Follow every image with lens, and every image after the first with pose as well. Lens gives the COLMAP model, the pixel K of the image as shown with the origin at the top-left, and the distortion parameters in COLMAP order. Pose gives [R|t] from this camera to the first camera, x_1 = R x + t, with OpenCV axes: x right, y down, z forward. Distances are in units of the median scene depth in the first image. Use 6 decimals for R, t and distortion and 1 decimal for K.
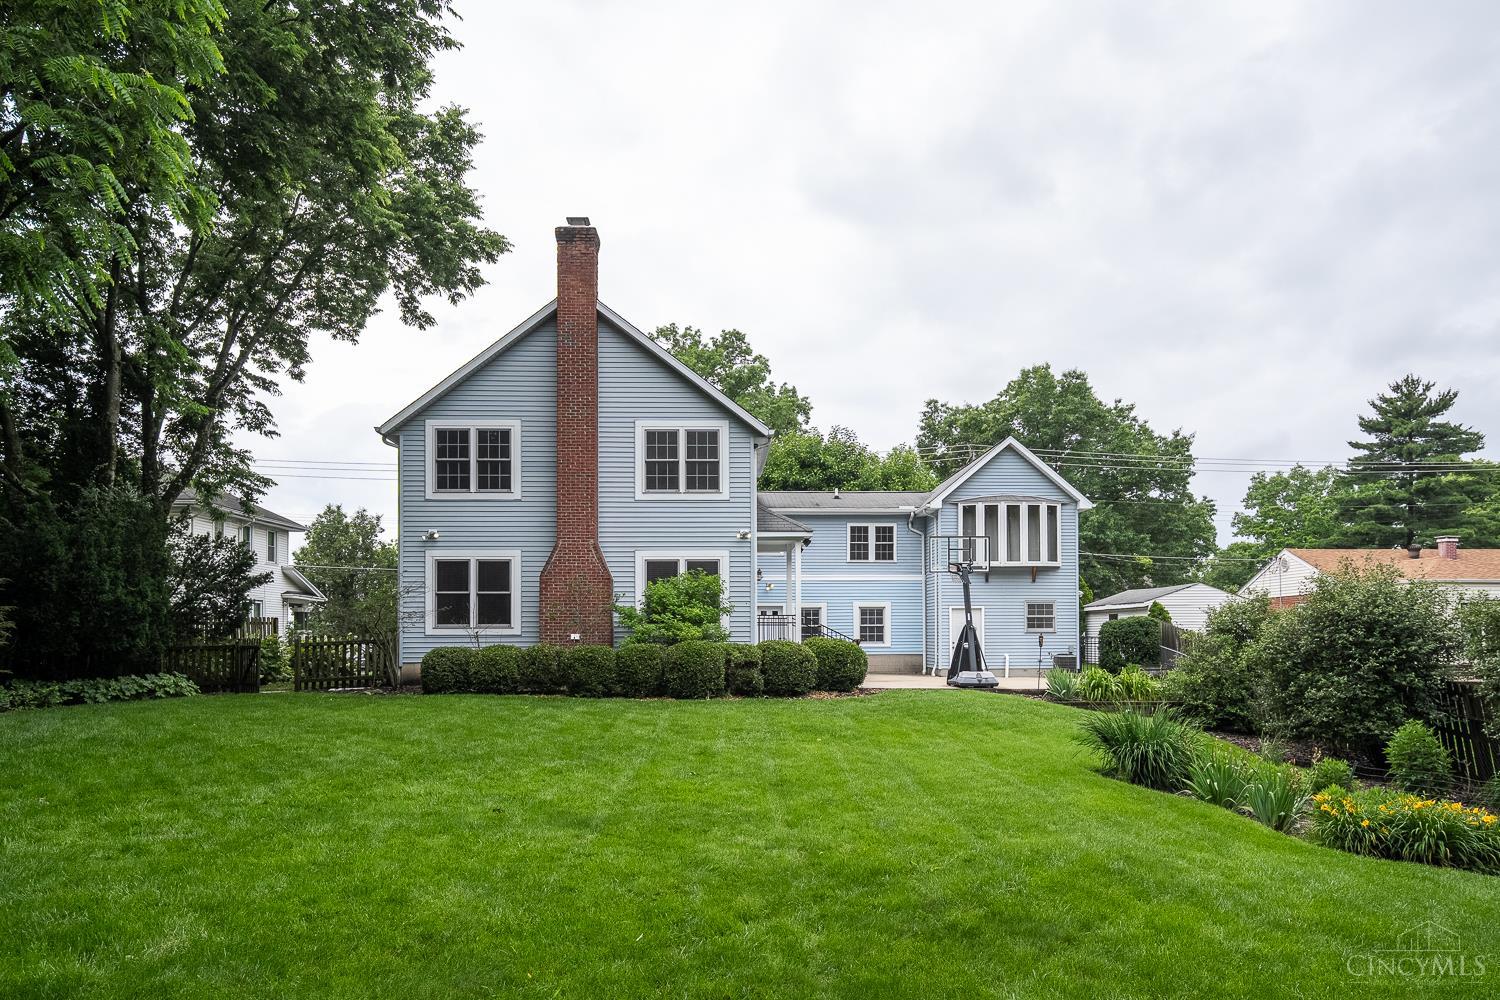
lens RADIAL K [[1051.7, 0, 735.8], [0, 1051.7, 628.5], [0, 0, 1]] dist [0.008805, -0.000841]
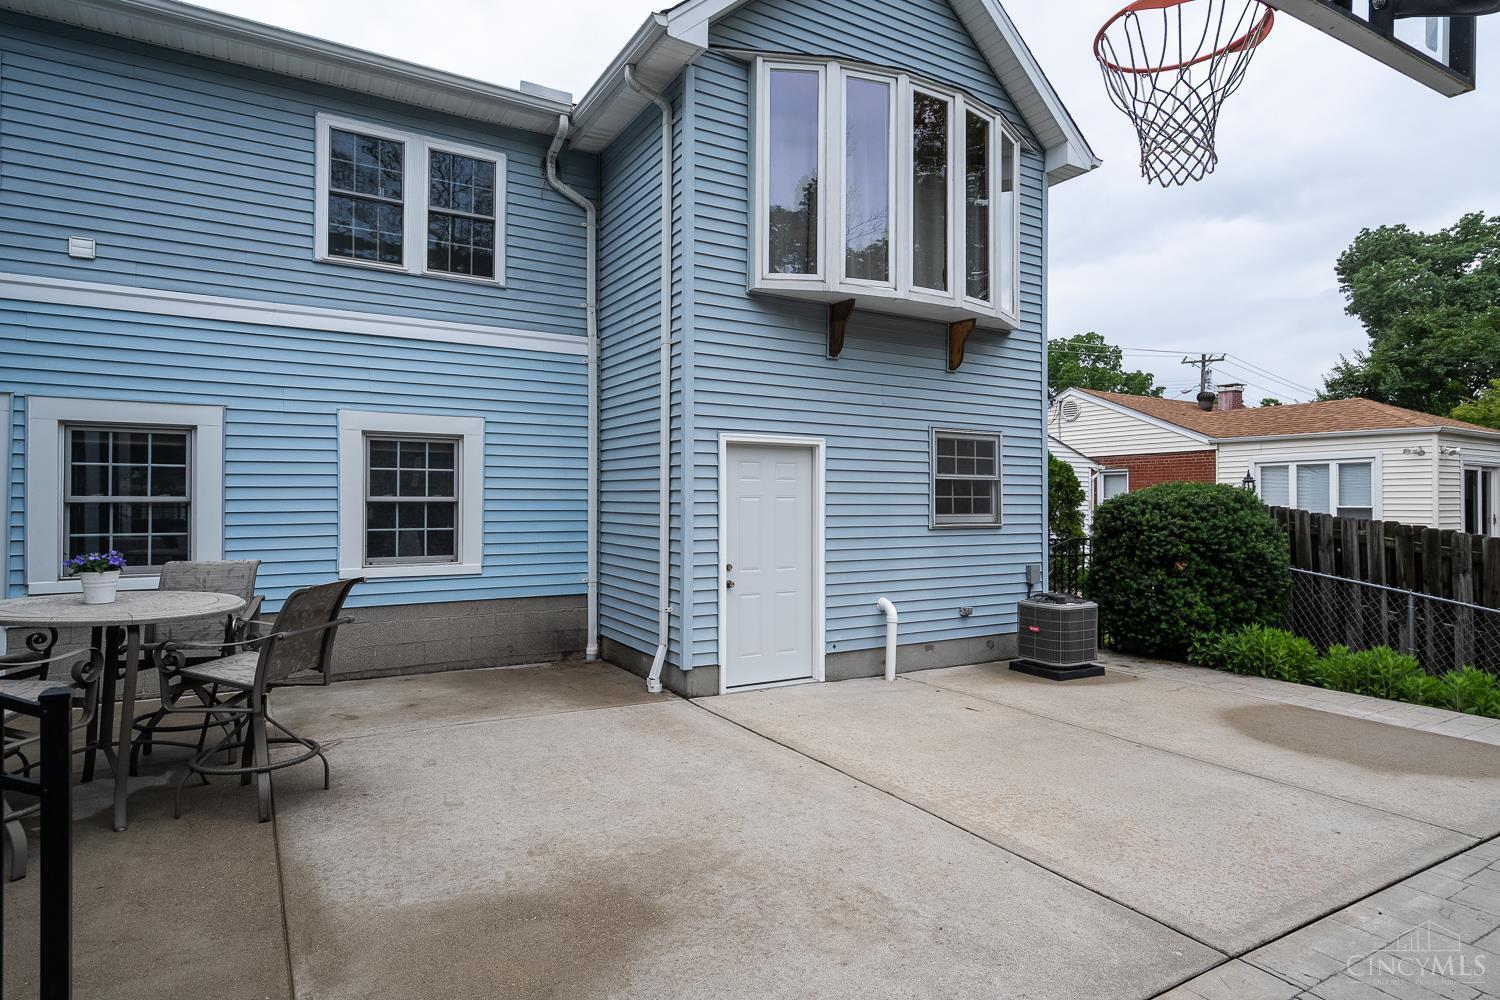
lens RADIAL K [[833.9, 0, 750.6], [0, 833.9, 493.7], [0, 0, 1]] dist [0.001215, 0.000554]
pose [[0.868660, 0.010114, 0.495306, 0.134855], [-0.009565, 0.999948, -0.003644, -0.006359], [-0.495317, -0.001572, 0.868711, 1.054262]]
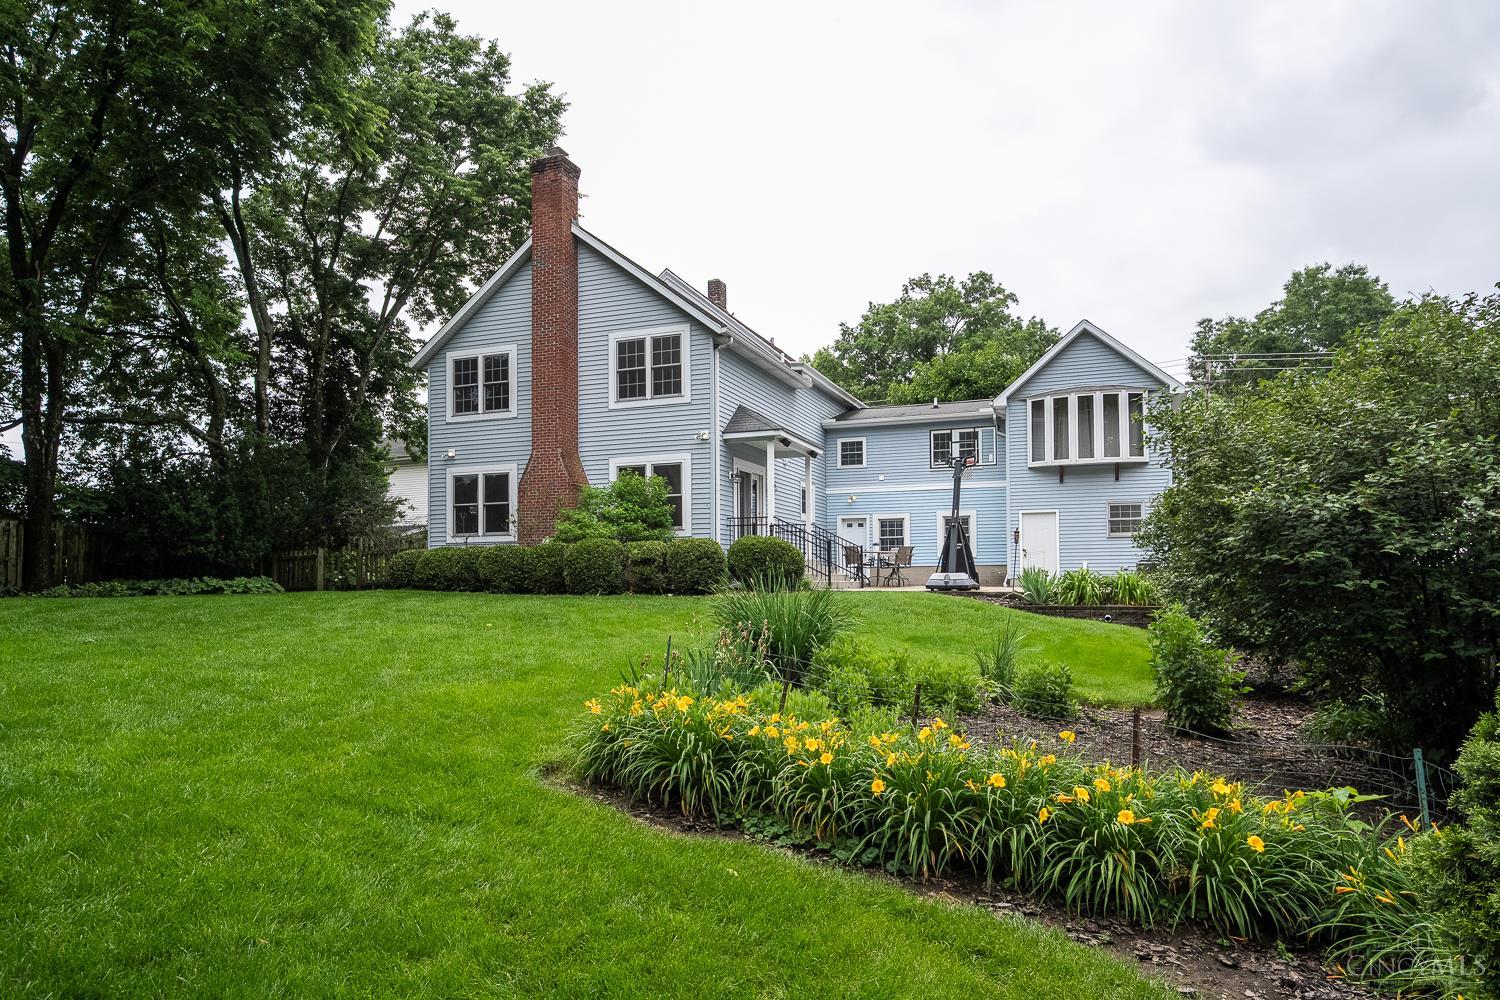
lens RADIAL K [[907.9, 0, 759.9], [0, 907.9, 564.8], [0, 0, 1]] dist [-0.002073, 0.003321]
pose [[0.928418, -0.011505, -0.371359, 0.374060], [0.009893, 0.999932, -0.006246, 0.038266], [0.371406, 0.002125, 0.928468, 0.221980]]
